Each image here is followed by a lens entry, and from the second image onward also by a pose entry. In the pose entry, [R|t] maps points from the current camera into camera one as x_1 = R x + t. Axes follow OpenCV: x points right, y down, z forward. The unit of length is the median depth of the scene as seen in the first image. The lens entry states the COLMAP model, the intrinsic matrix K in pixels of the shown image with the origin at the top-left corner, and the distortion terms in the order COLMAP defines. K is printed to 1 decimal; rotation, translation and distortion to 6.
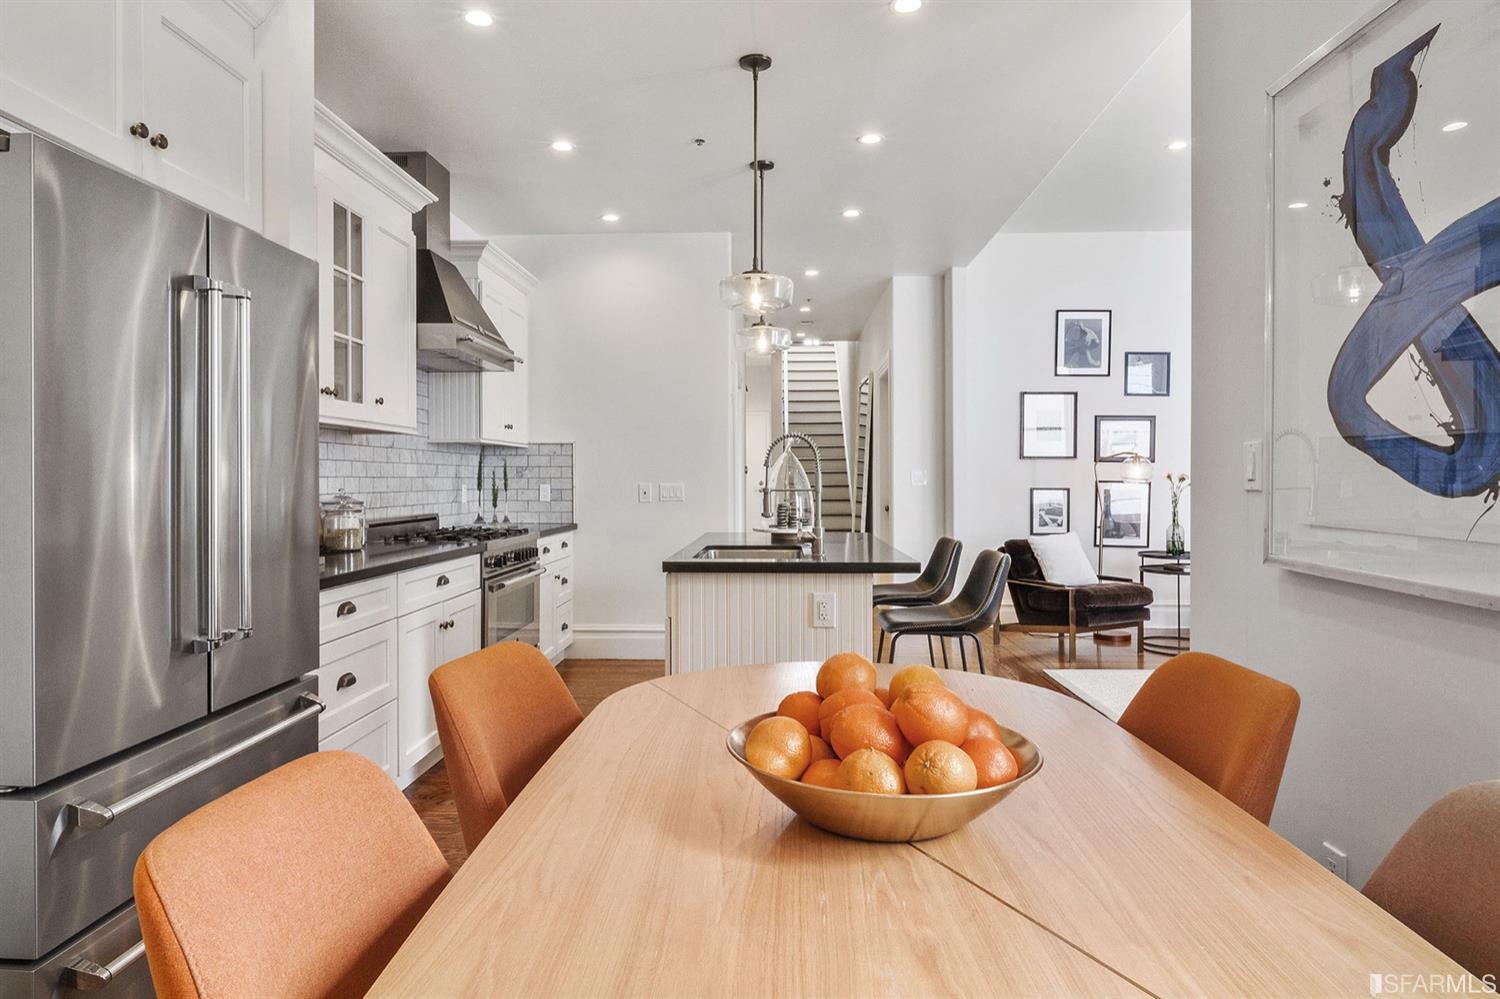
lens RADIAL K [[903.9, 0, 742.7], [0, 903.9, 481.8], [0, 0, 1]] dist [-0.009197, -0.001145]
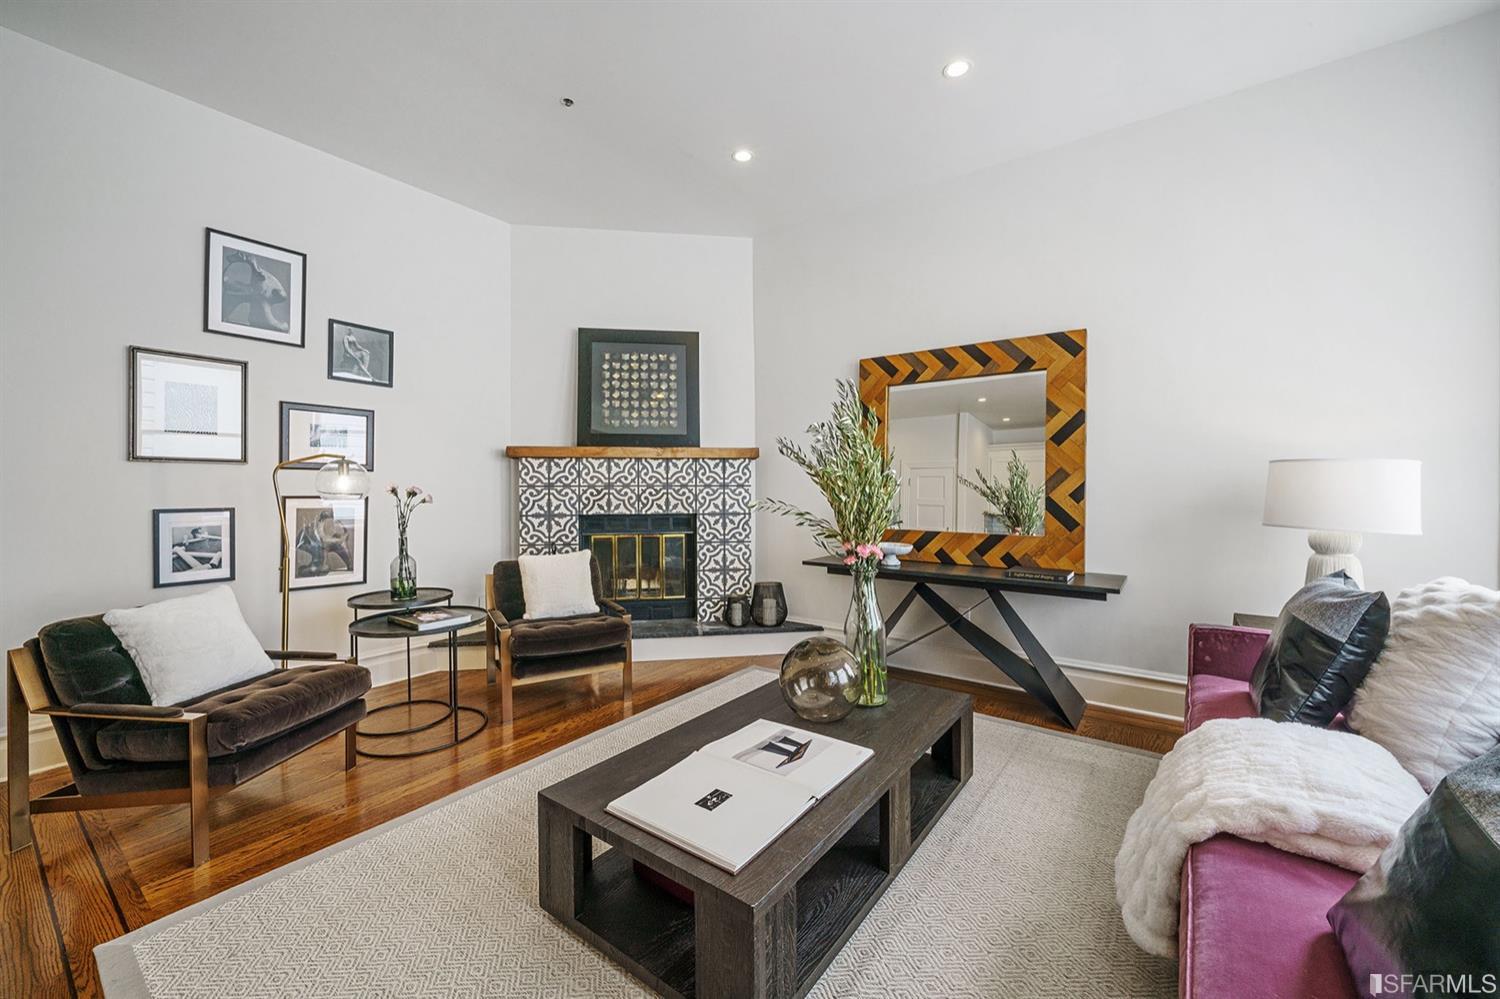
lens RADIAL K [[599.5, 0, 745.0], [0, 599.5, 494.5], [0, 0, 1]] dist [-0.007951, 0.000157]
pose [[0.556779, -0.011976, 0.830575, 0.233901], [0.001007, 0.999905, 0.013742, -0.009085], [-0.830660, -0.006815, 0.556738, 0.505197]]
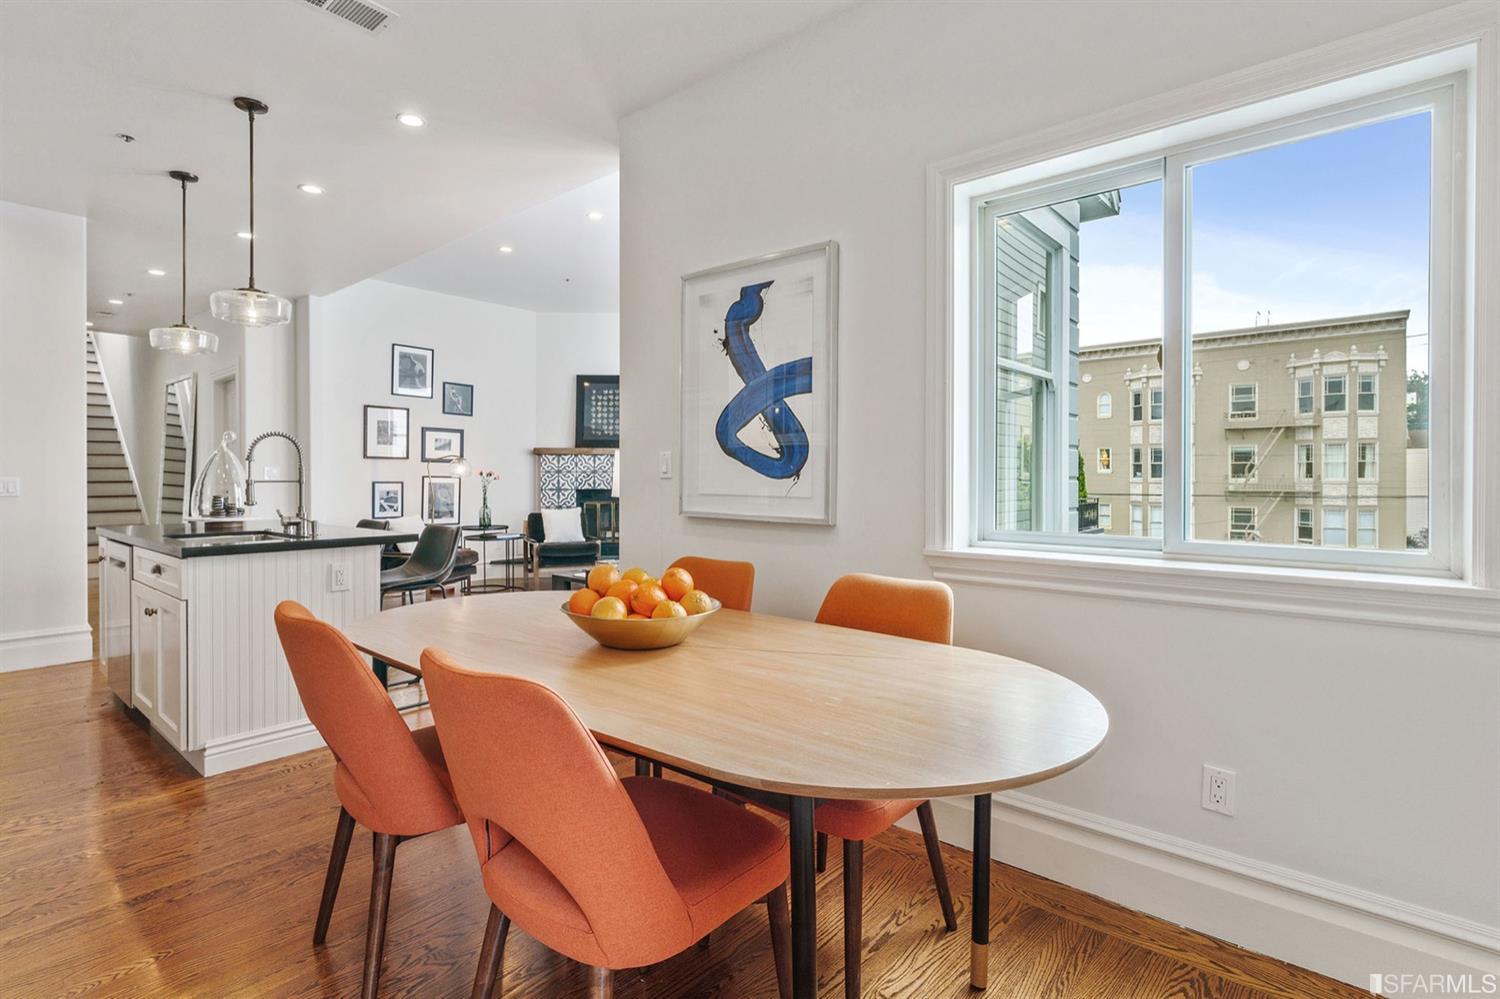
lens RADIAL K [[719.1, 0, 738.9], [0, 719.1, 476.6], [0, 0, 1]] dist [-0.000616, -0.001026]
pose [[0.615862, 0.001418, 0.787853, -0.174889], [0.001134, 0.999996, -0.002687, 0.003527], [-0.787853, 0.002549, 0.615858, -0.022555]]
